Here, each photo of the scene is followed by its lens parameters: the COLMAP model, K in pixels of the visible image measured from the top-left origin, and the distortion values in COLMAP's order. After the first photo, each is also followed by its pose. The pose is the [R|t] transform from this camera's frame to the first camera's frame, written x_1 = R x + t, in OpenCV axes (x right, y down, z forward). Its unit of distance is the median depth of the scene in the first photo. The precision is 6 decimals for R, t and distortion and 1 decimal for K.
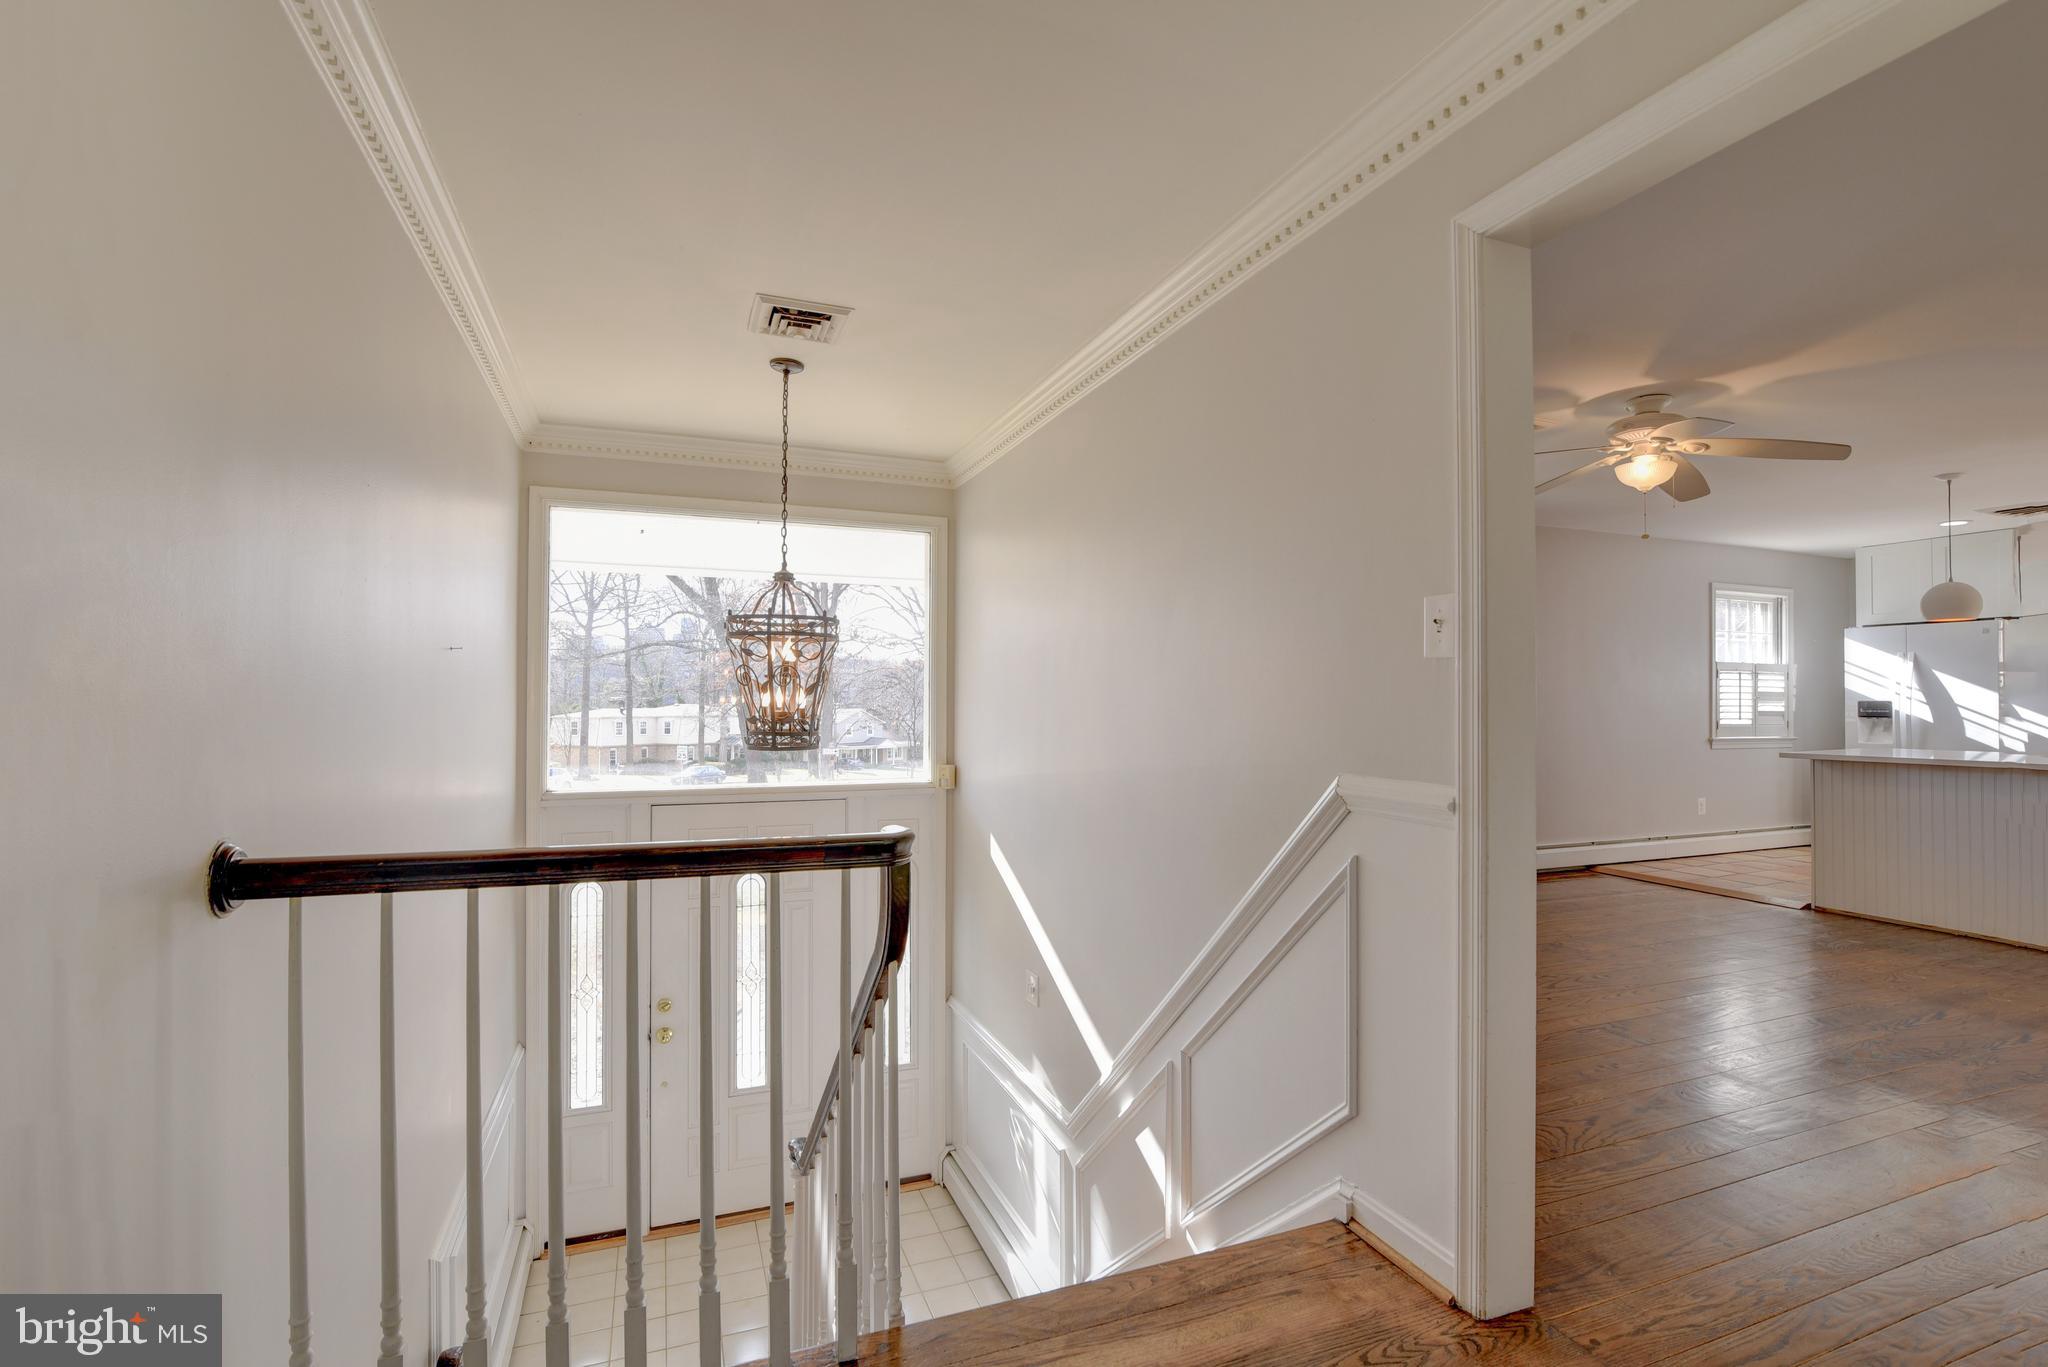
lens RADIAL K [[933.1, 0, 1027.7], [0, 933.1, 694.1], [0, 0, 1]] dist [-0.017604, 0.000863]
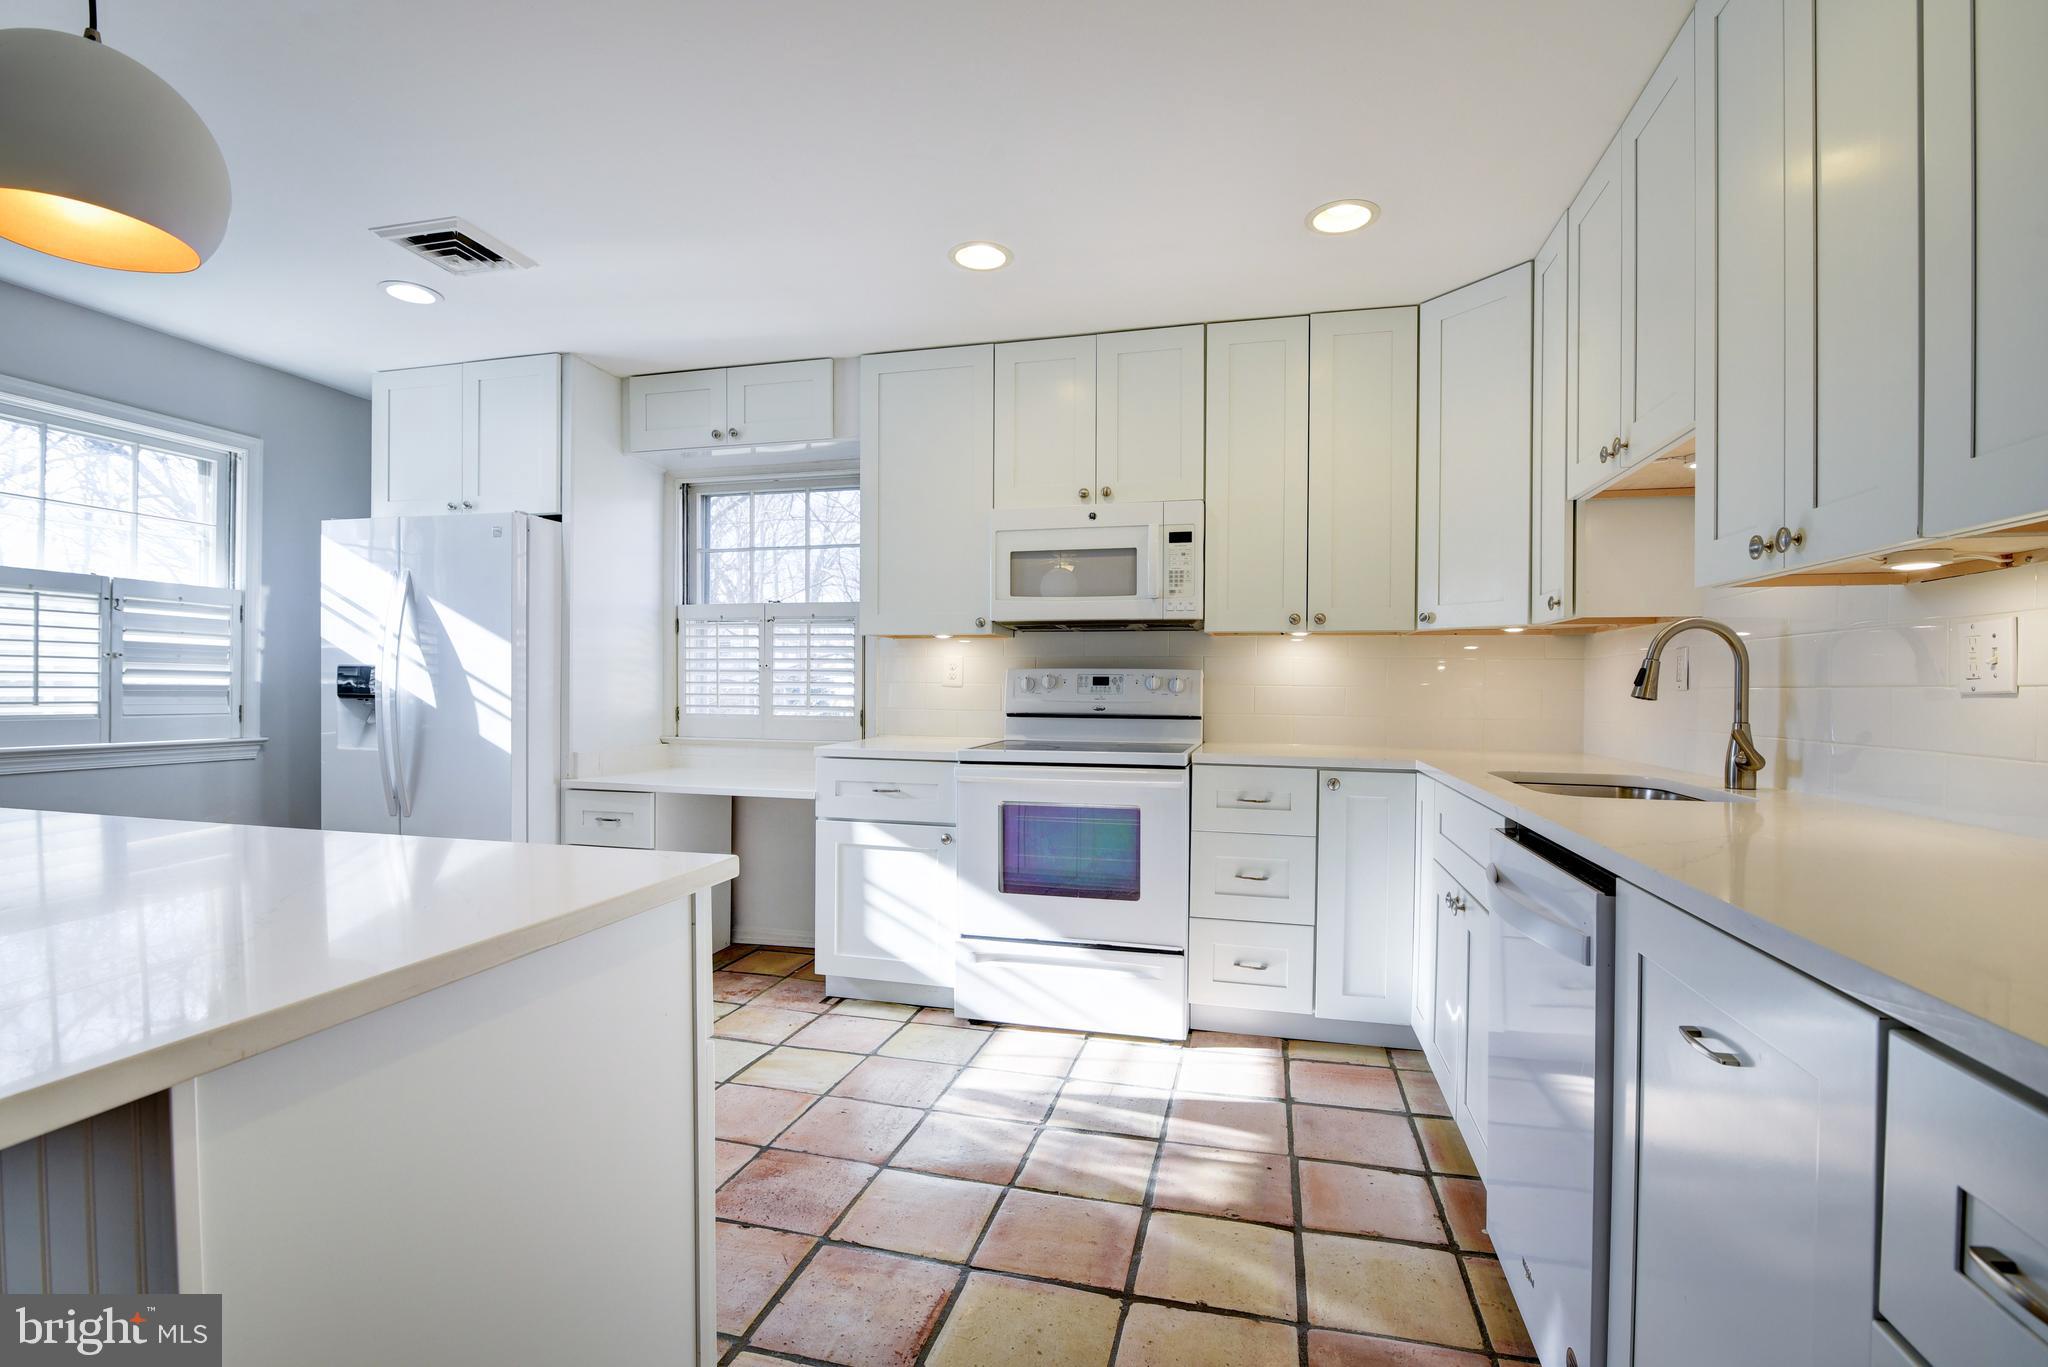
lens RADIAL K [[933.1, 0, 1027.7], [0, 933.1, 694.1], [0, 0, 1]] dist [-0.017604, 0.000863]
pose [[0.580765, -0.007899, 0.814033, 0.701541], [-0.011539, 0.999773, 0.017934, 0.010142], [-0.813990, -0.019808, 0.580542, 0.396106]]
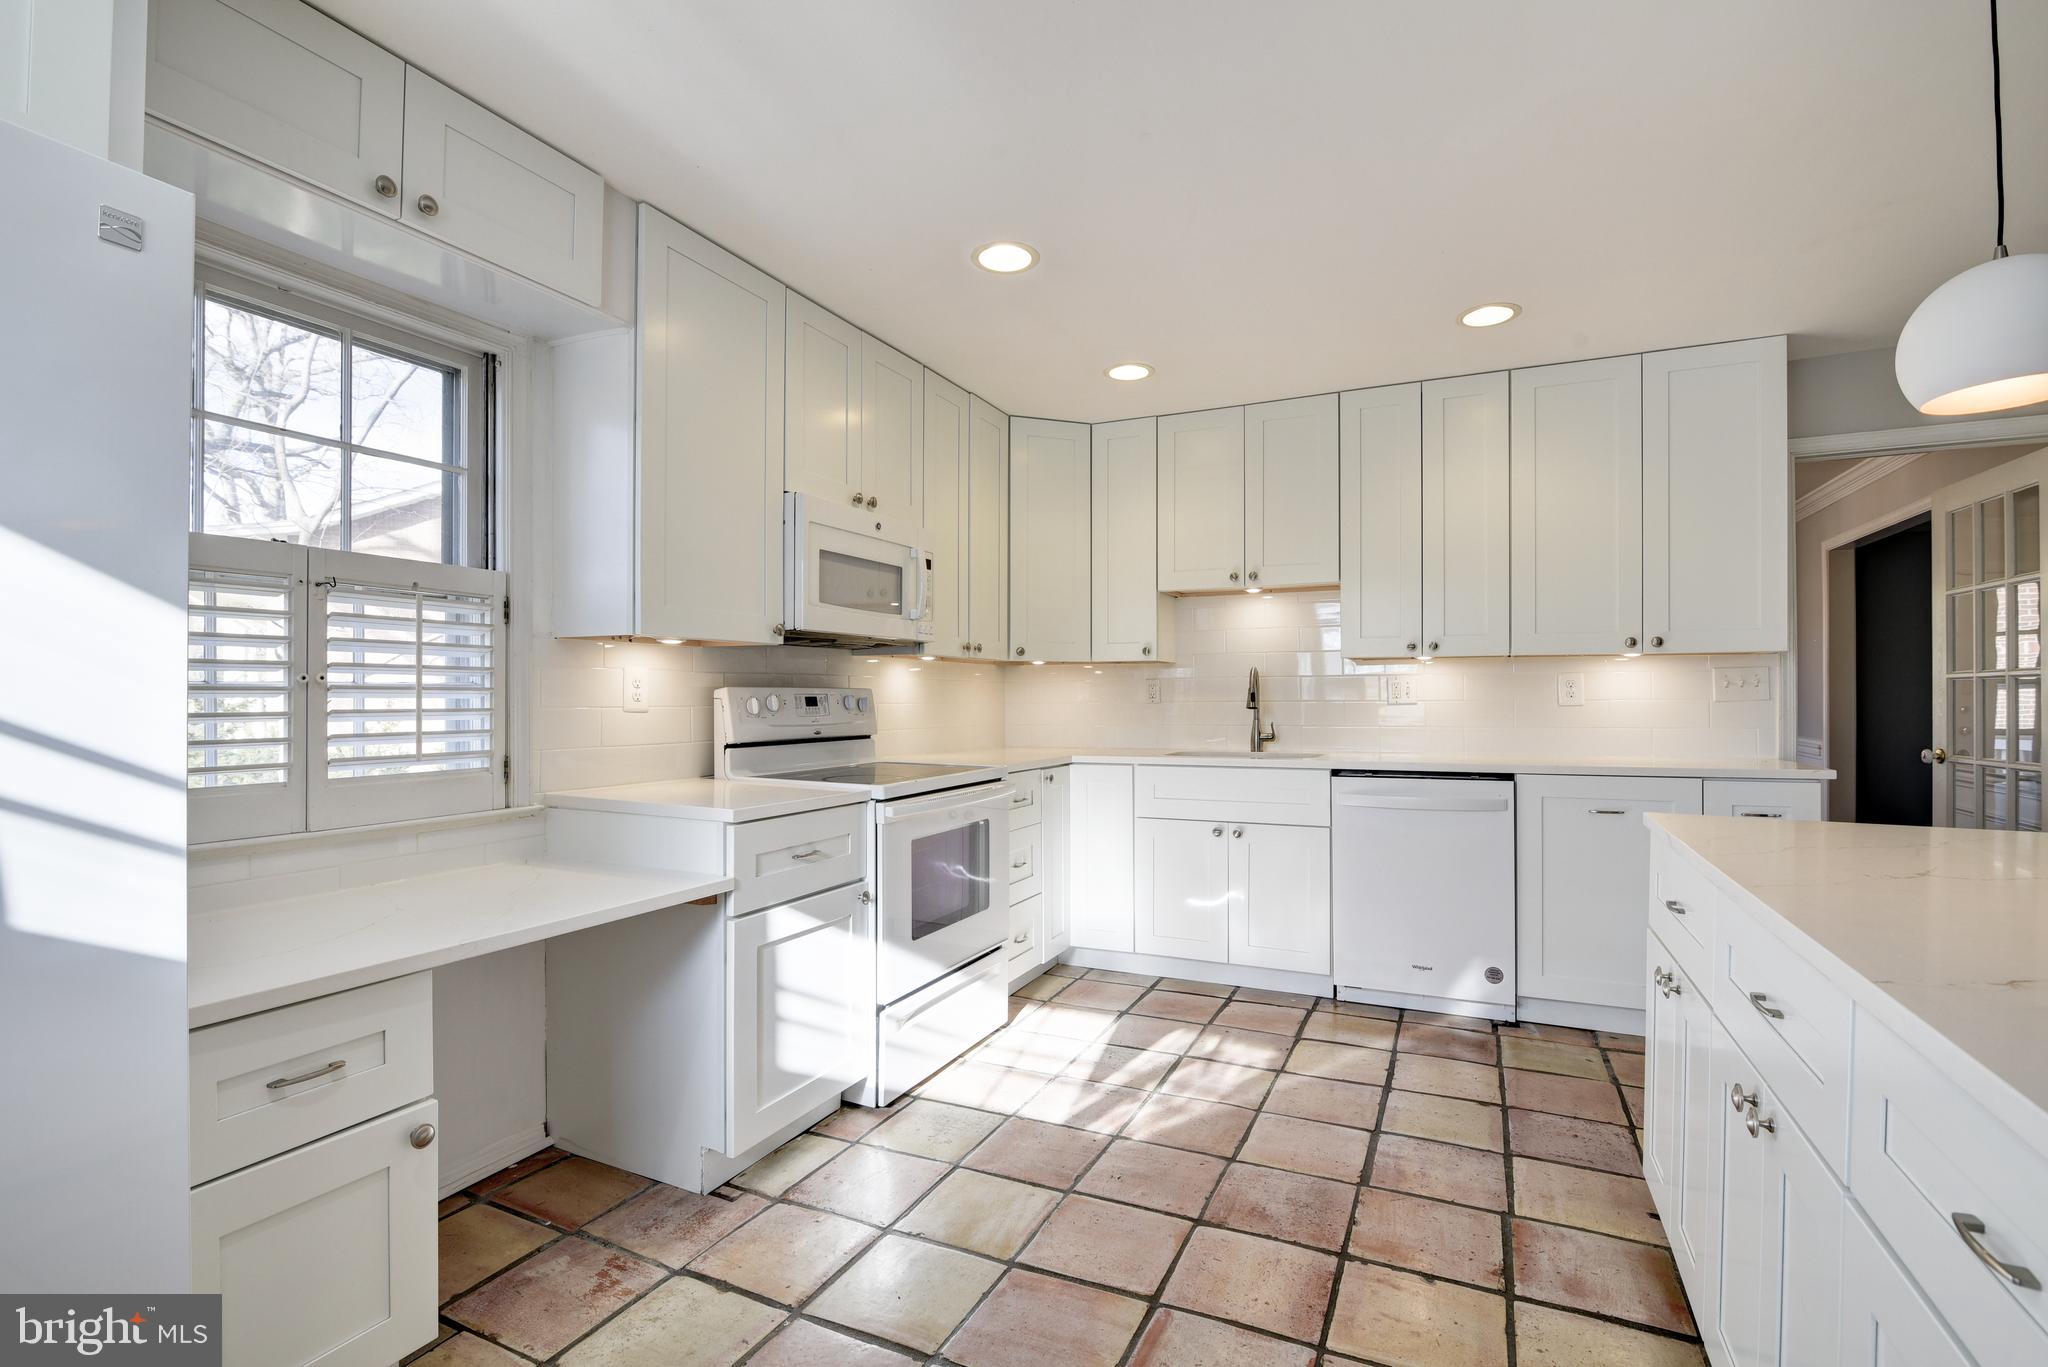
lens RADIAL K [[933.1, 0, 1027.7], [0, 933.1, 694.1], [0, 0, 1]] dist [-0.017604, 0.000863]
pose [[-0.683085, -0.001869, 0.730337, 0.732177], [-0.007344, 0.999964, -0.004309, 0.009274], [-0.730302, -0.008307, -0.683074, 0.880665]]
